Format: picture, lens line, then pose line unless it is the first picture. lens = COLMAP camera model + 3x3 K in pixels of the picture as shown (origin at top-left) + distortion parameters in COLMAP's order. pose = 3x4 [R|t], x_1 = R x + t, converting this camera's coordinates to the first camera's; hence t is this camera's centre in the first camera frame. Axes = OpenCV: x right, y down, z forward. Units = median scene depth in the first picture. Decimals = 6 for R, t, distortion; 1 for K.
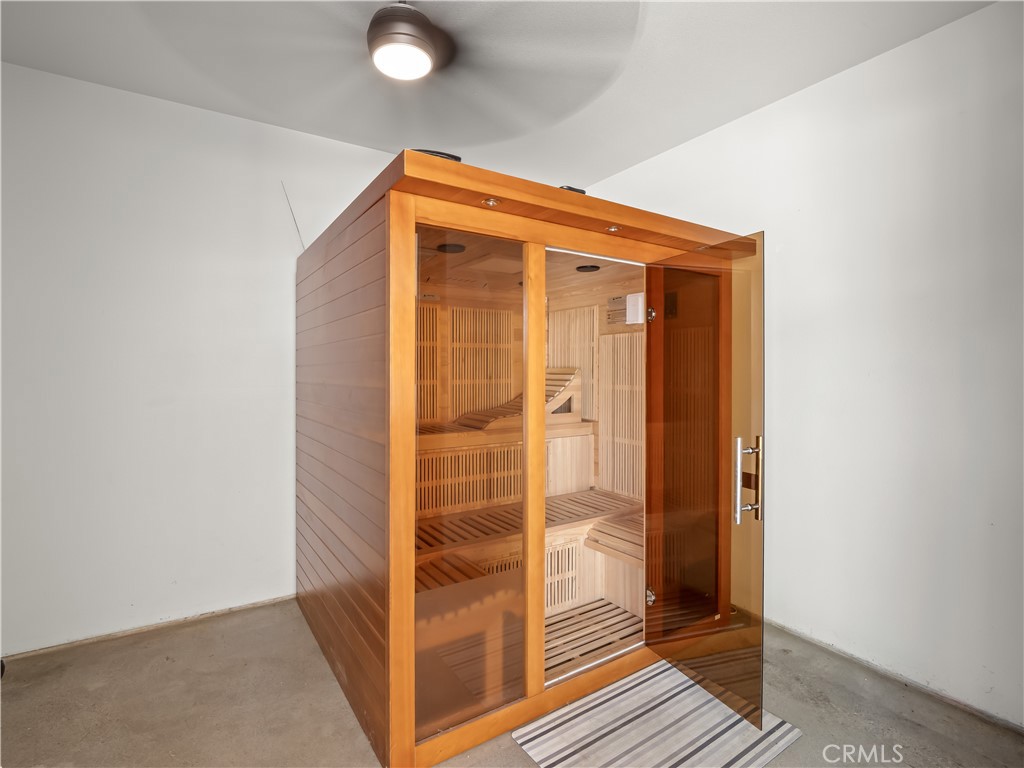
lens RADIAL K [[497.7, 0, 507.4], [0, 497.7, 383.5], [0, 0, 1]] dist [-0.017797, -0.000540]
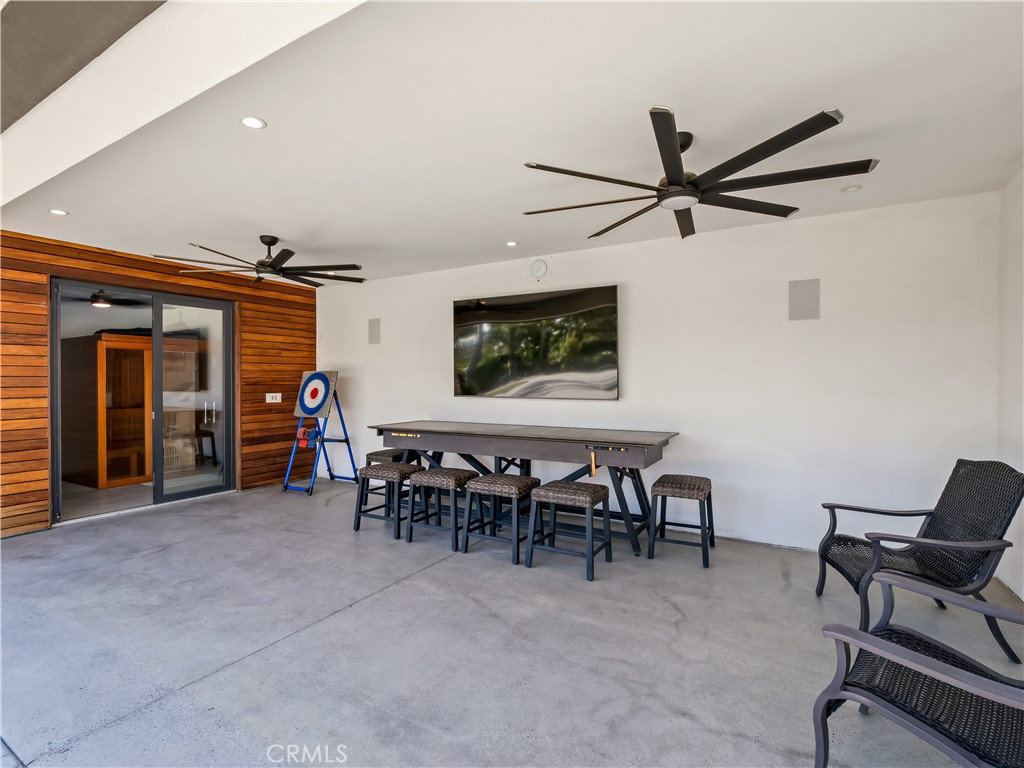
lens RADIAL K [[497.7, 0, 507.4], [0, 497.7, 383.5], [0, 0, 1]] dist [-0.017797, -0.000540]
pose [[0.895829, -0.010647, 0.444271, 0.818870], [0.019125, 0.999710, -0.014605, 0.065978], [-0.443987, 0.021581, 0.895773, -3.421584]]
